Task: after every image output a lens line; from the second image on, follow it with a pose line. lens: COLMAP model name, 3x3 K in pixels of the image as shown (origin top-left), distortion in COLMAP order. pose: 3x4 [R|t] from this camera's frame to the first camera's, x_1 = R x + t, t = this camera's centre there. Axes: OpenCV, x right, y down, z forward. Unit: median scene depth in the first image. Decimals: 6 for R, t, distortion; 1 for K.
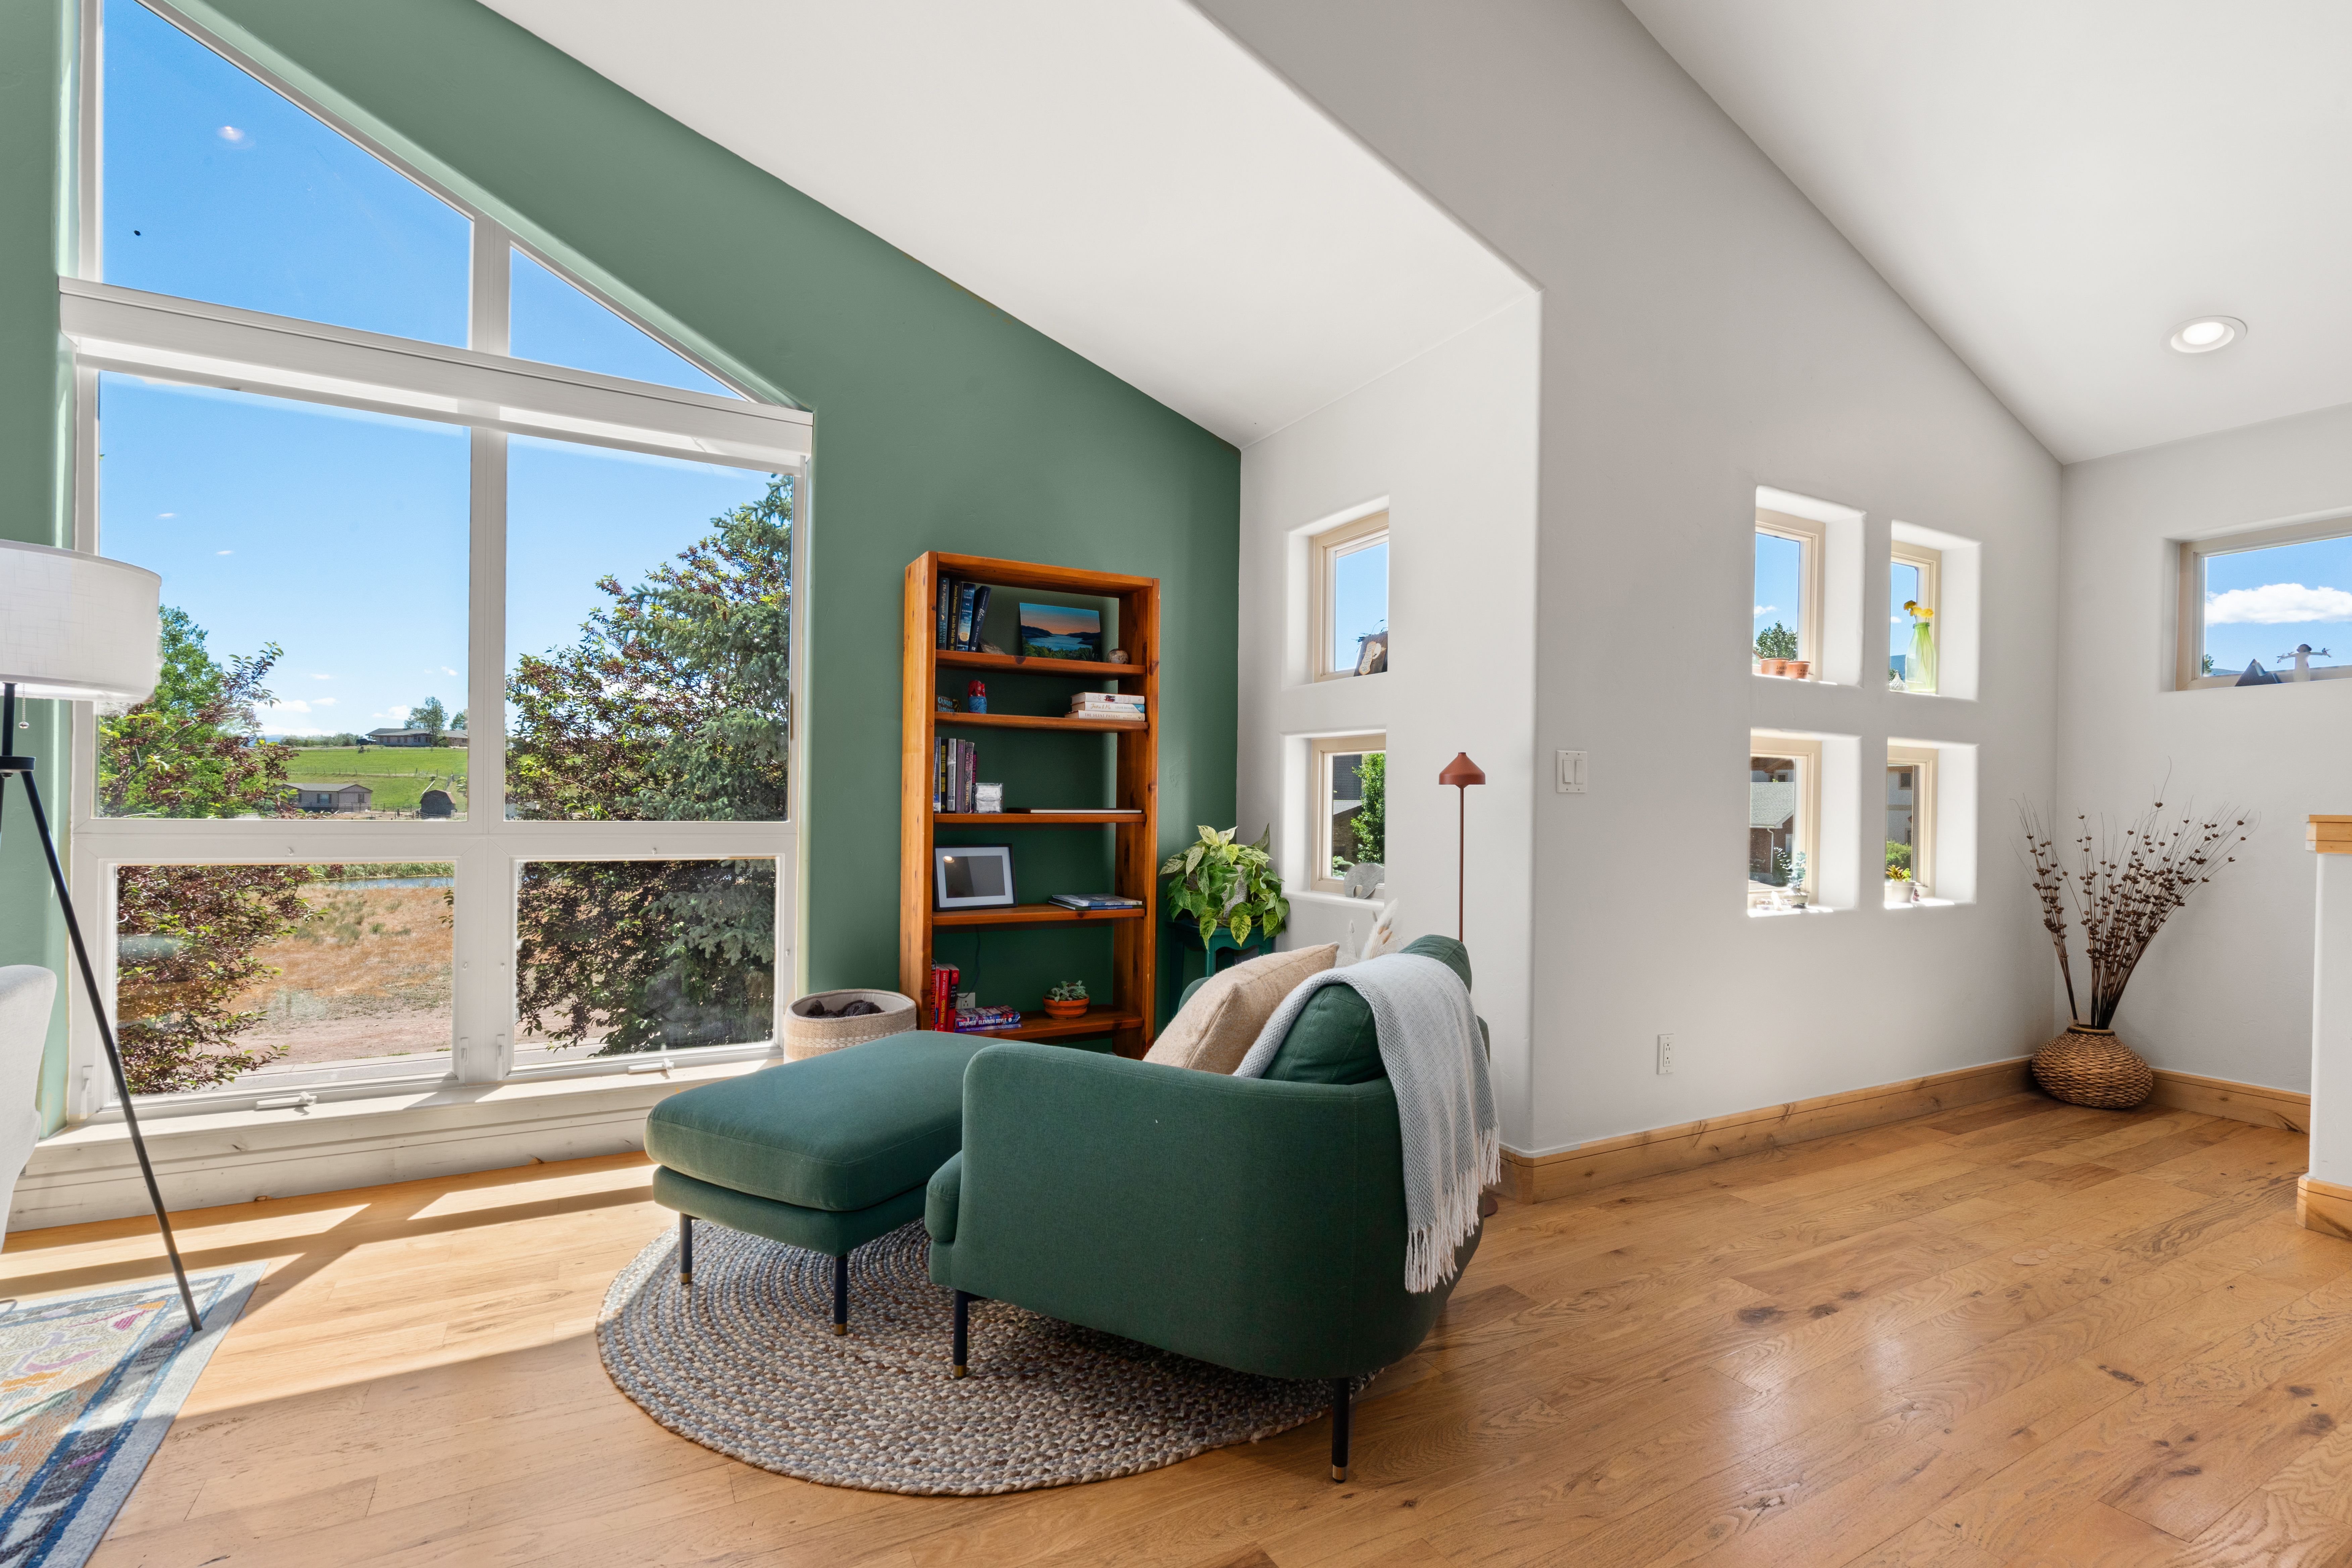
lens RADIAL K [[1058.8, 0, 1174.7], [0, 1058.8, 811.7], [0, 0, 1]] dist [-0.009696, 0.002179]
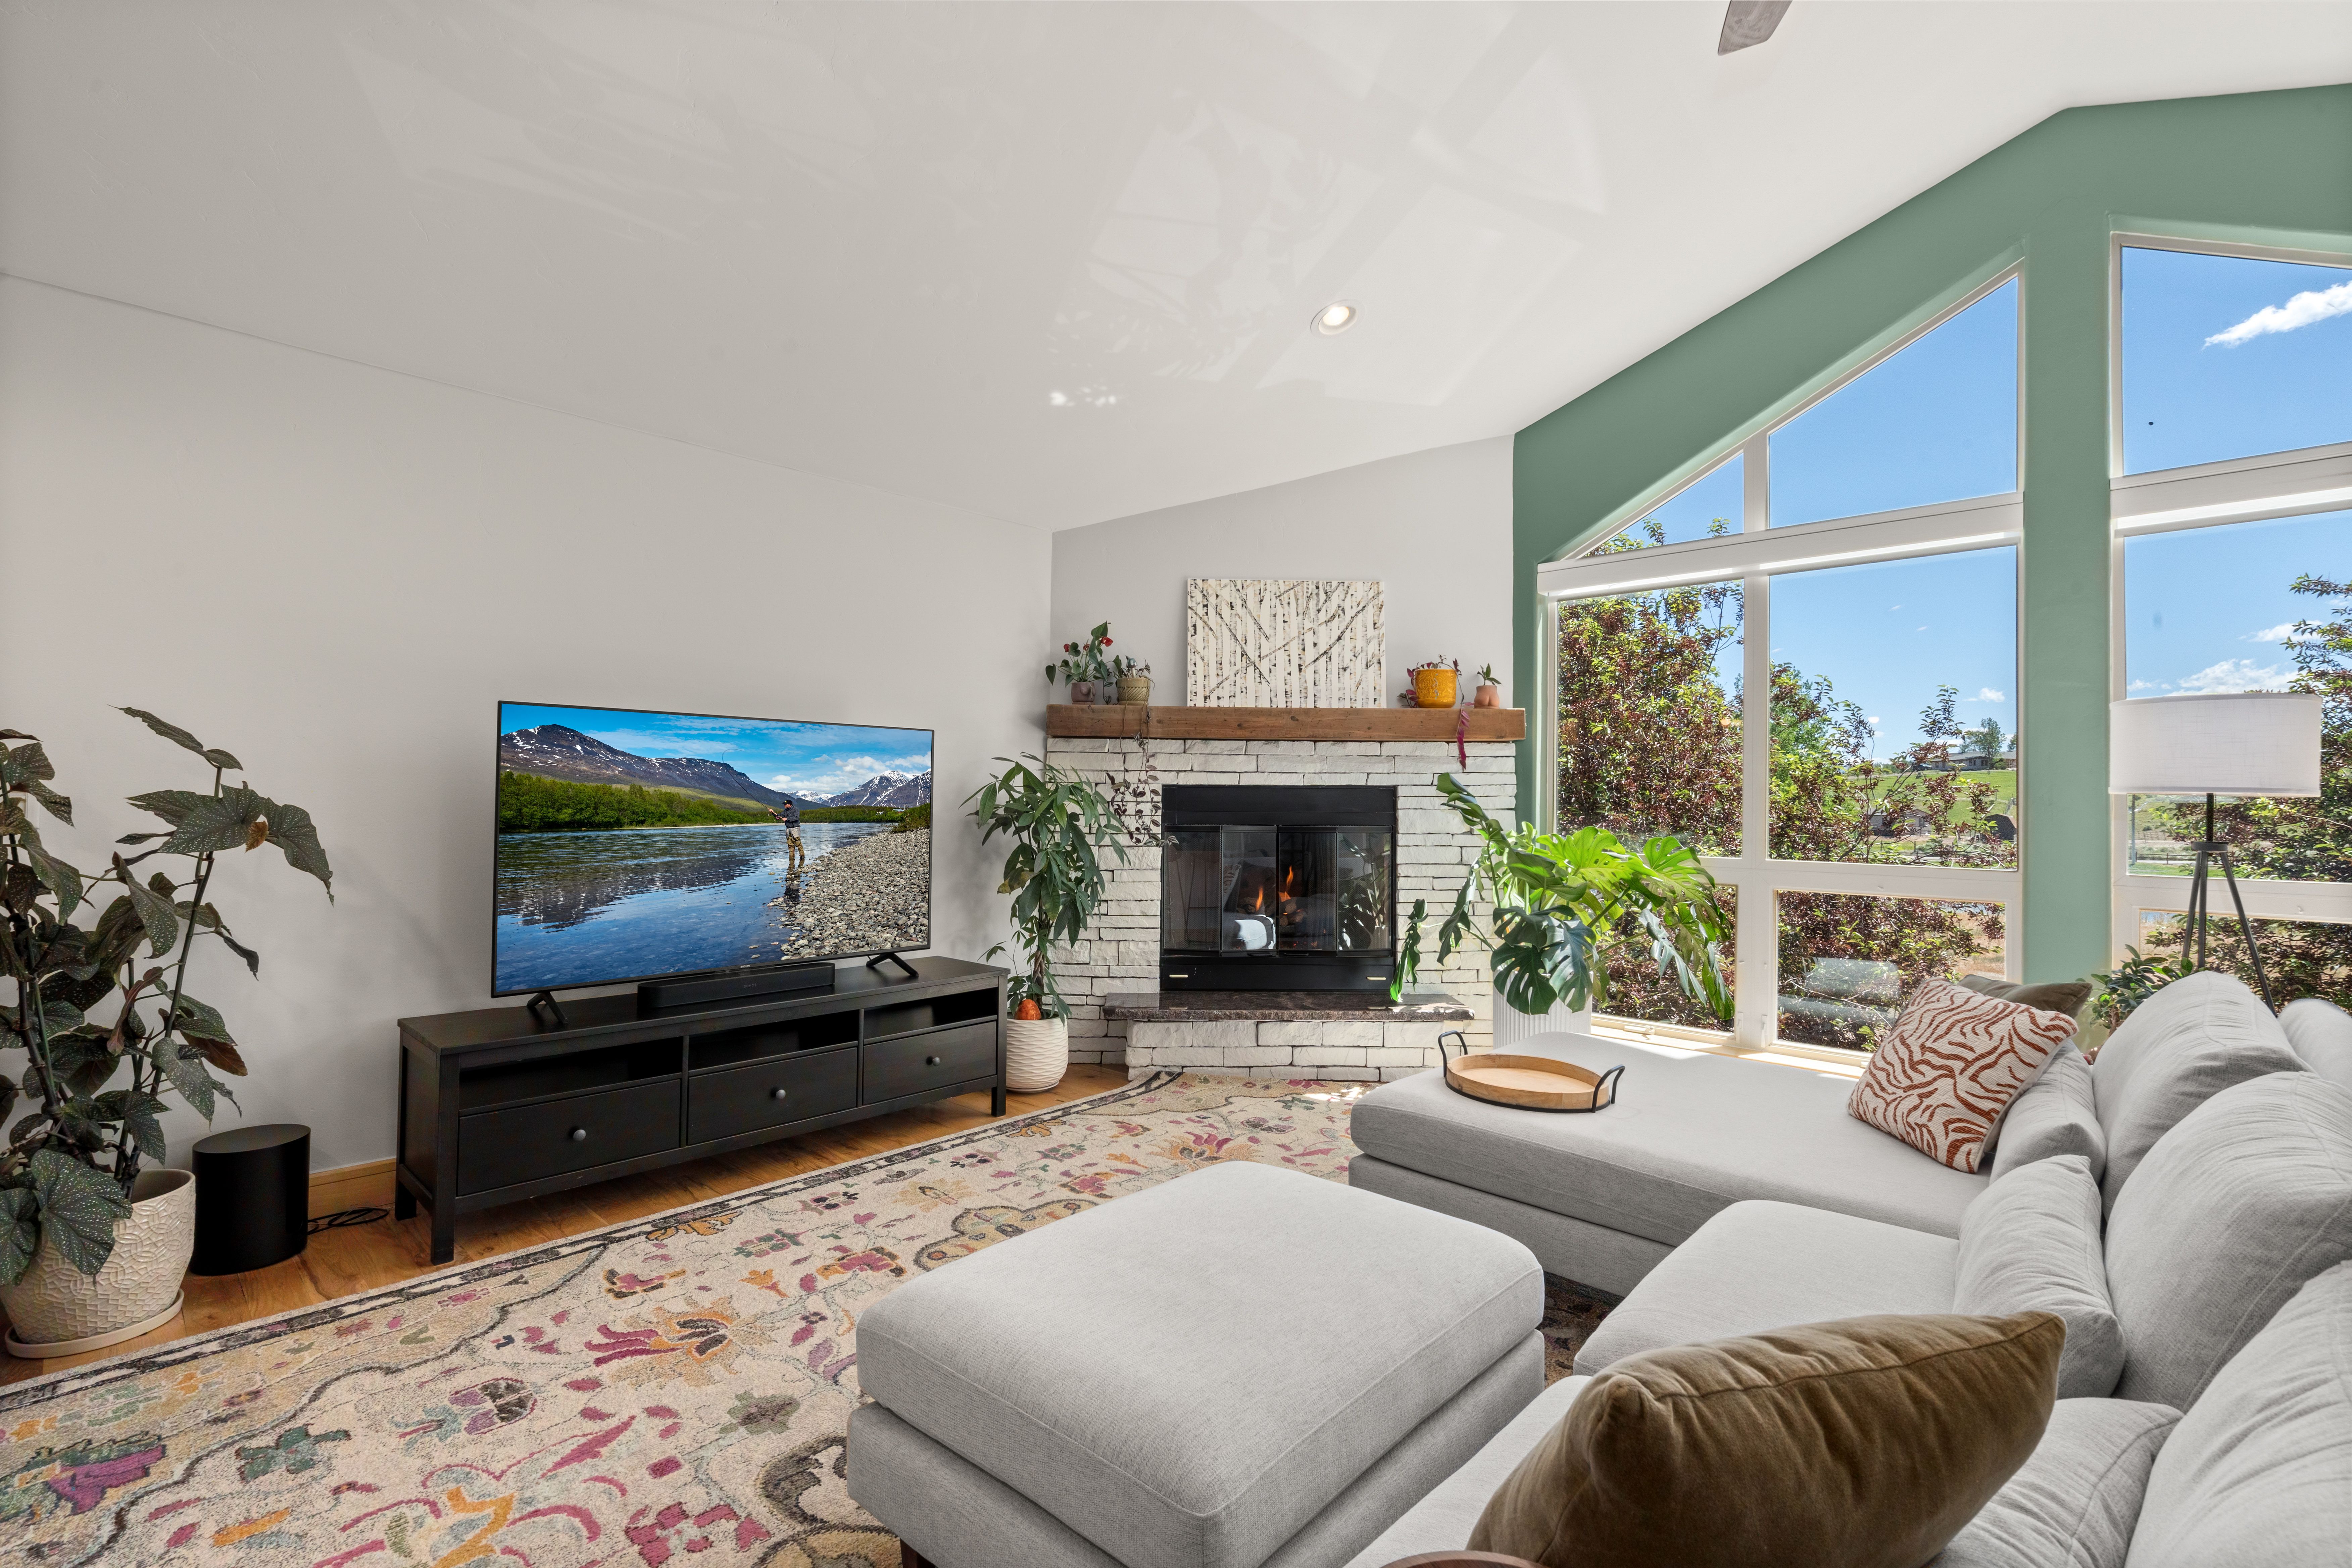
lens RADIAL K [[1058.8, 0, 1175.9], [0, 1058.8, 779.5], [0, 0, 1]] dist [-0.009696, 0.002179]
pose [[0.297127, -0.036617, -0.954136, -0.088178], [-0.014162, 0.998985, -0.042749, -0.028519], [0.954733, 0.026214, 0.296307, -0.375367]]
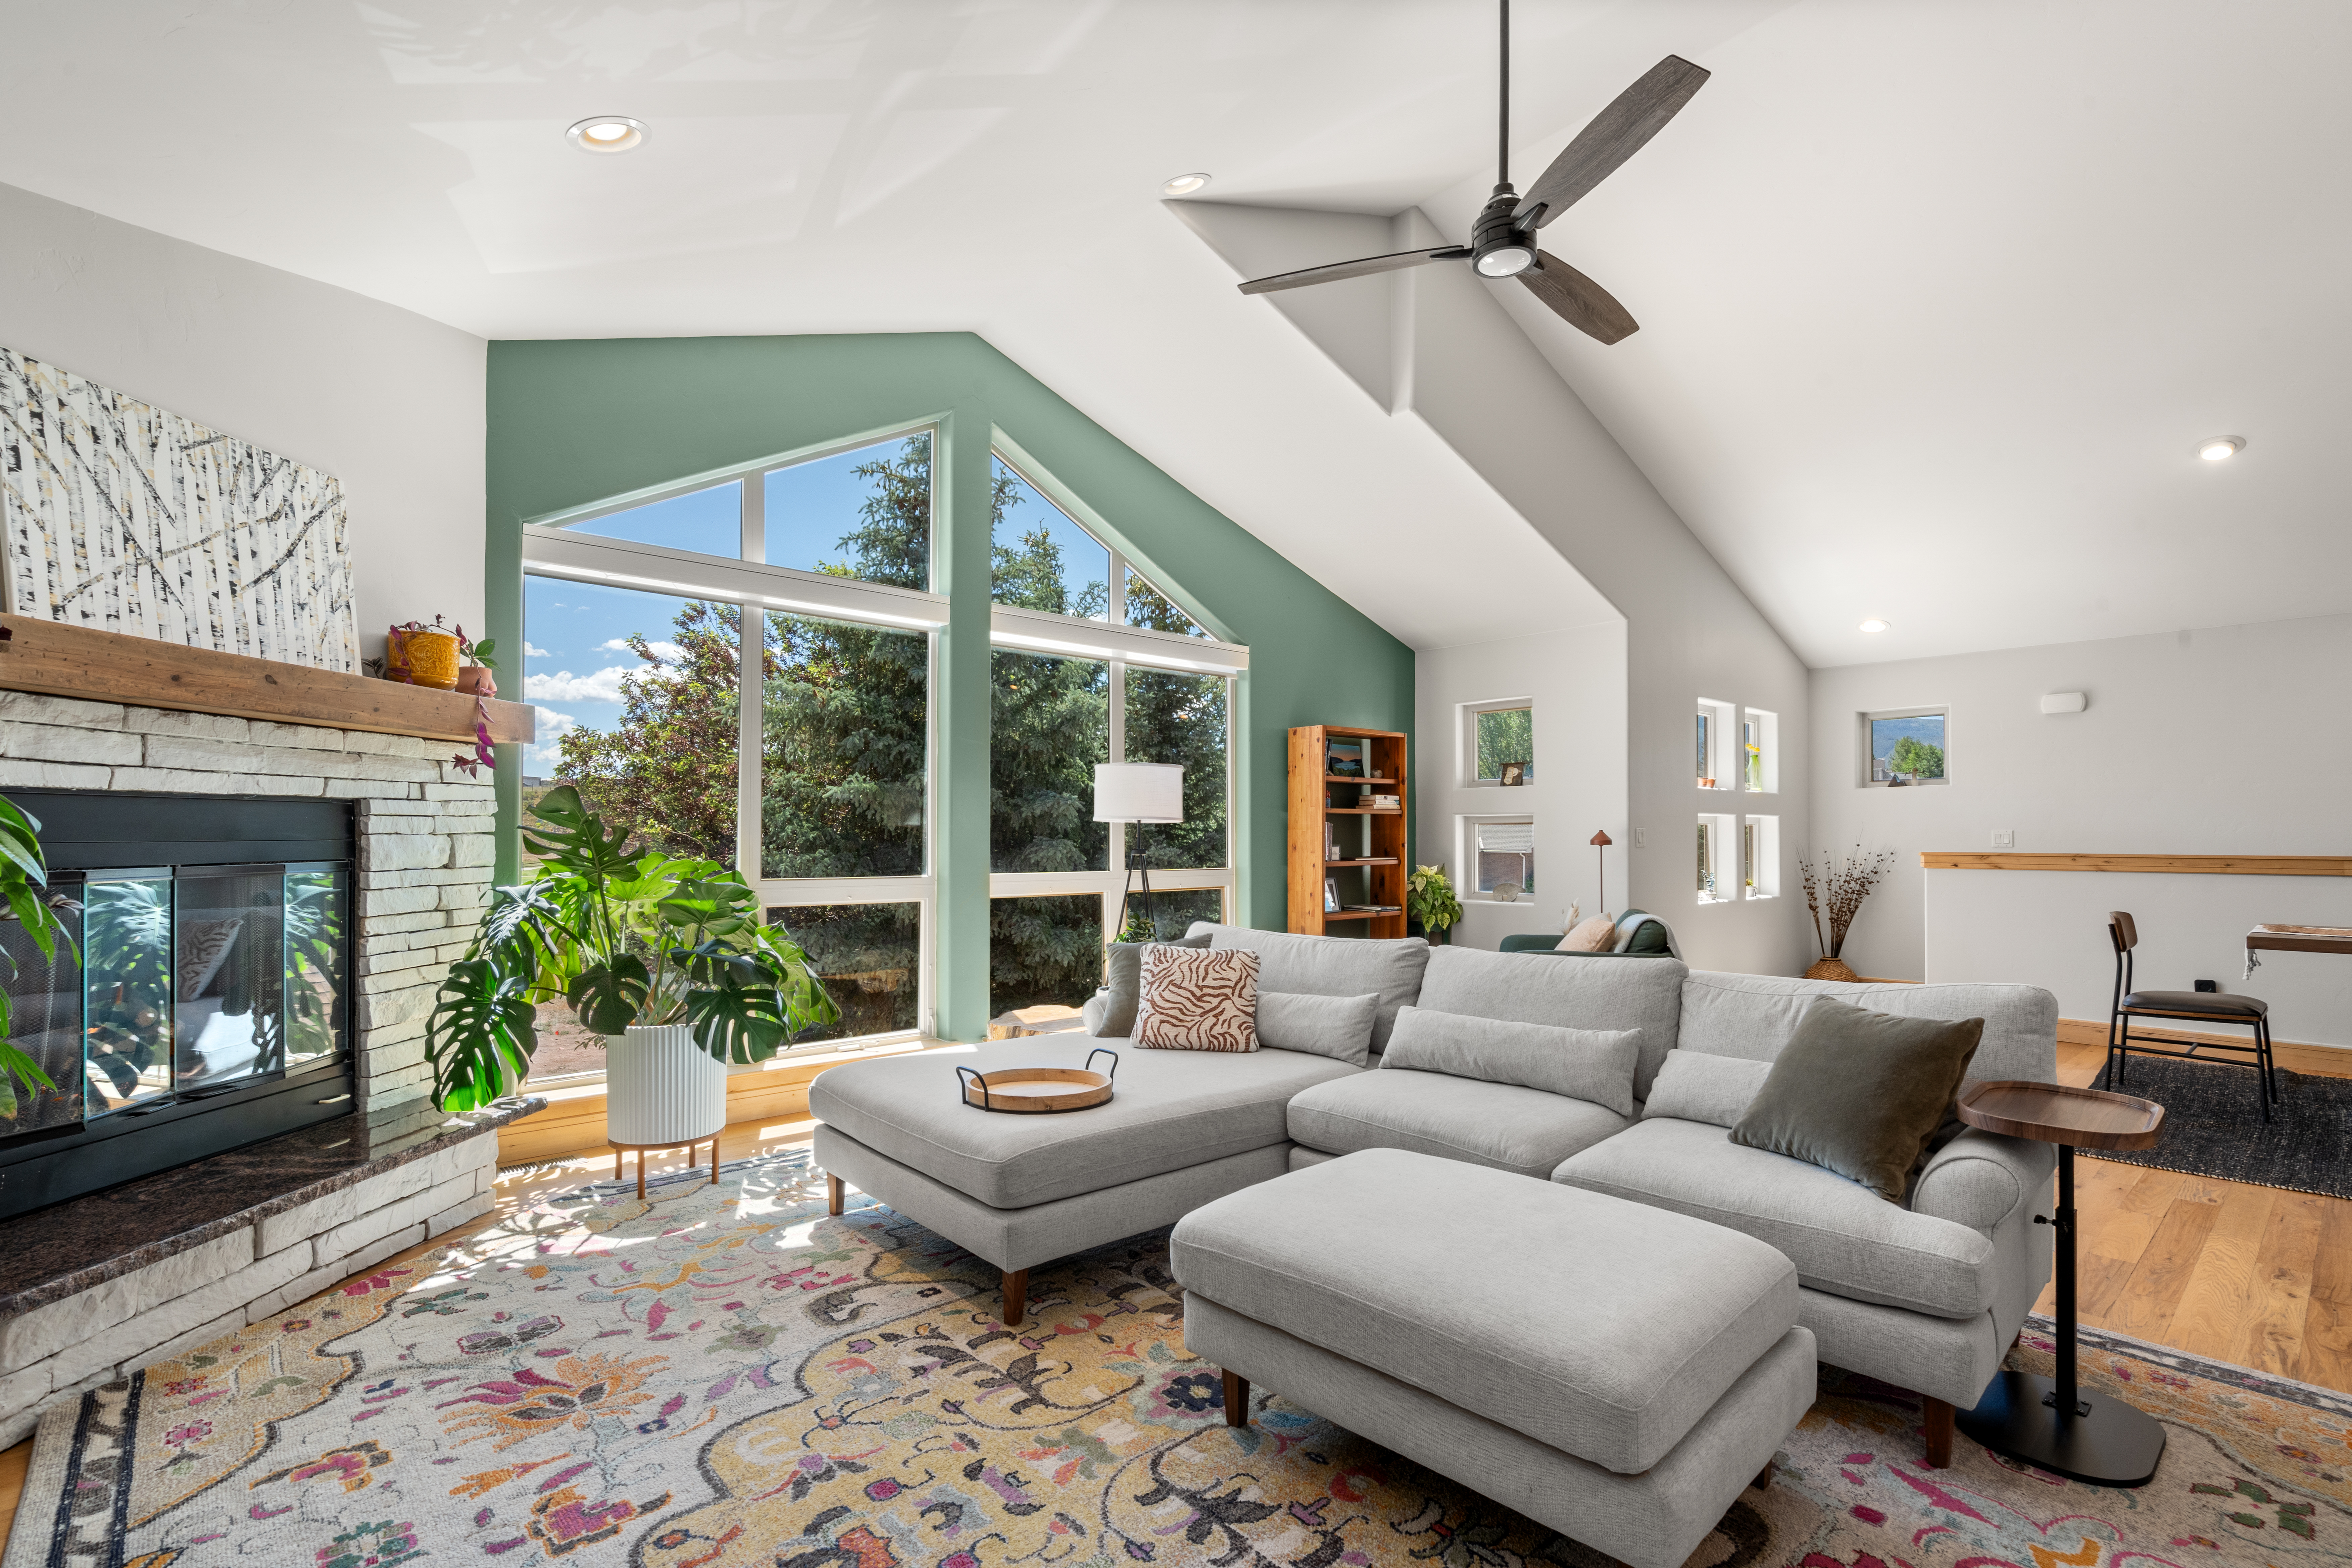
lens RADIAL K [[1058.8, 0, 1176.6], [0, 1058.8, 828.0], [0, 0, 1]] dist [-0.009696, 0.002179]
pose [[0.976439, -0.012593, 0.215425, -0.787146], [0.015425, 0.999815, -0.011470, -0.036598], [-0.215241, 0.014523, 0.976453, -0.705608]]
